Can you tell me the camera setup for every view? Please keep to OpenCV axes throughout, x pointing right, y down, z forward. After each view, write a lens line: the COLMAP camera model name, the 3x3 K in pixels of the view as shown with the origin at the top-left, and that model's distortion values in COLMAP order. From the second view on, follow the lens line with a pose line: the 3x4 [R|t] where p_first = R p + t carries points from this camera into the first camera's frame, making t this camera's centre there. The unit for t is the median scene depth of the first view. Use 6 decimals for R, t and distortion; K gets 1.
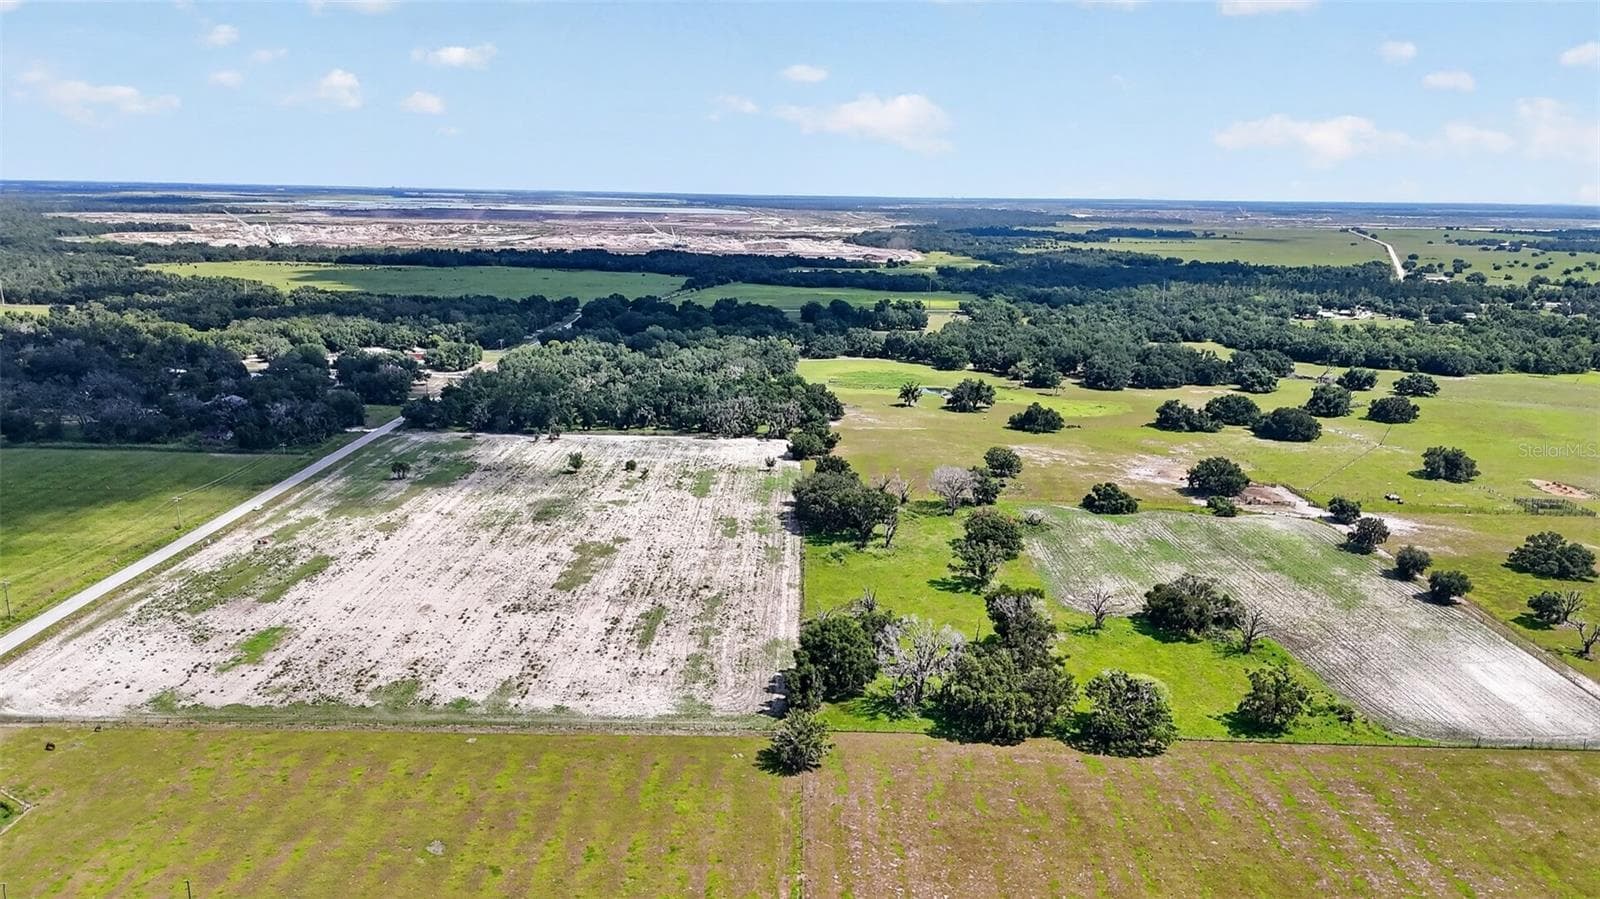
lens RADIAL K [[1167.4, 0, 798.4], [0, 1167.4, 488.5], [0, 0, 1]] dist [0.072697, -0.075832]
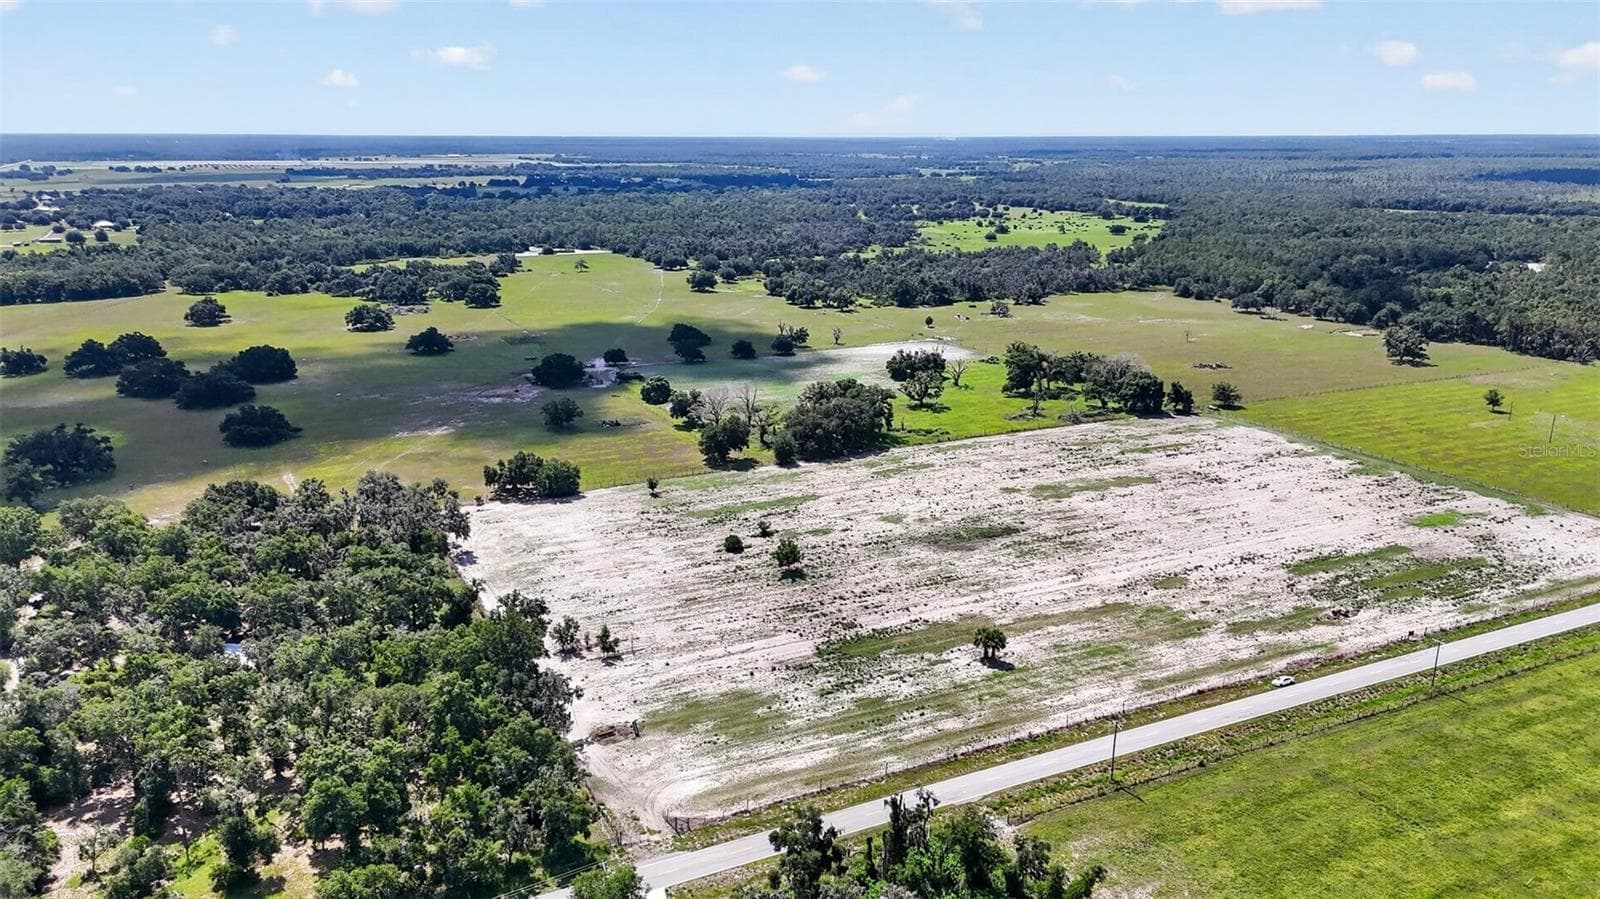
lens RADIAL K [[1179.1, 0, 801.2], [0, 1179.1, 456.8], [0, 0, 1]] dist [0.077057, -0.079302]
pose [[-0.454131, -0.250497, 0.854995, -0.615307], [0.213156, 0.901242, 0.377264, -0.261598], [-0.865061, 0.353574, -0.355887, 1.030425]]
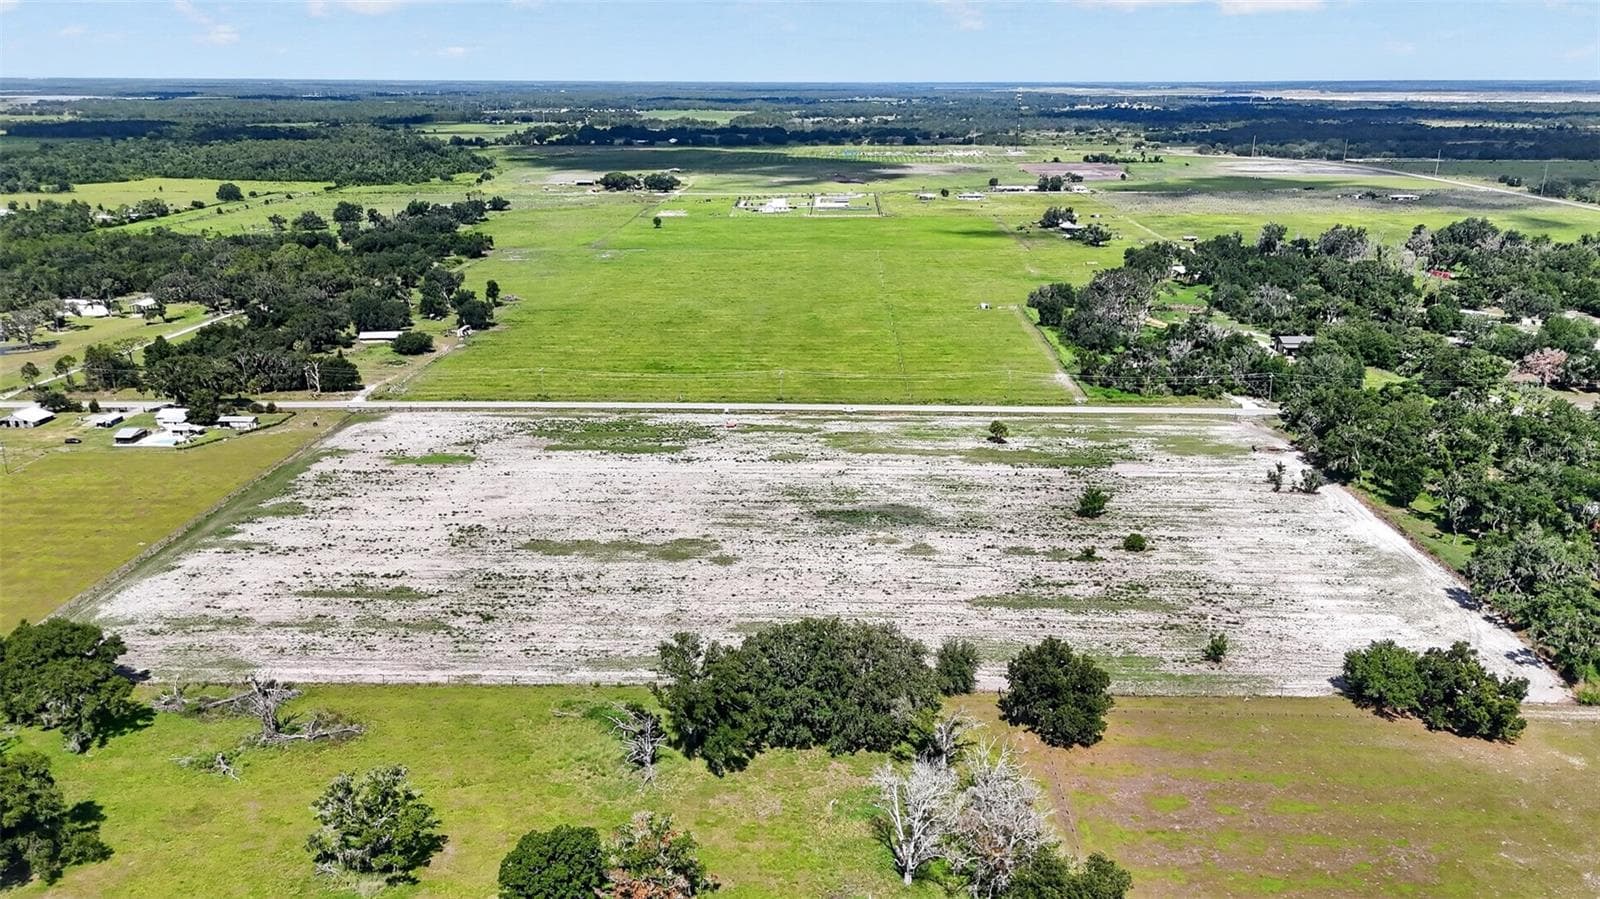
lens RADIAL K [[1186.5, 0, 798.5], [0, 1186.5, 424.3], [0, 0, 1]] dist [0.075840, -0.065098]
pose [[-0.026118, 0.265854, -0.963659, 0.366538], [-0.249435, 0.931764, 0.263815, -0.165592], [0.968039, 0.247261, 0.041978, 0.694744]]
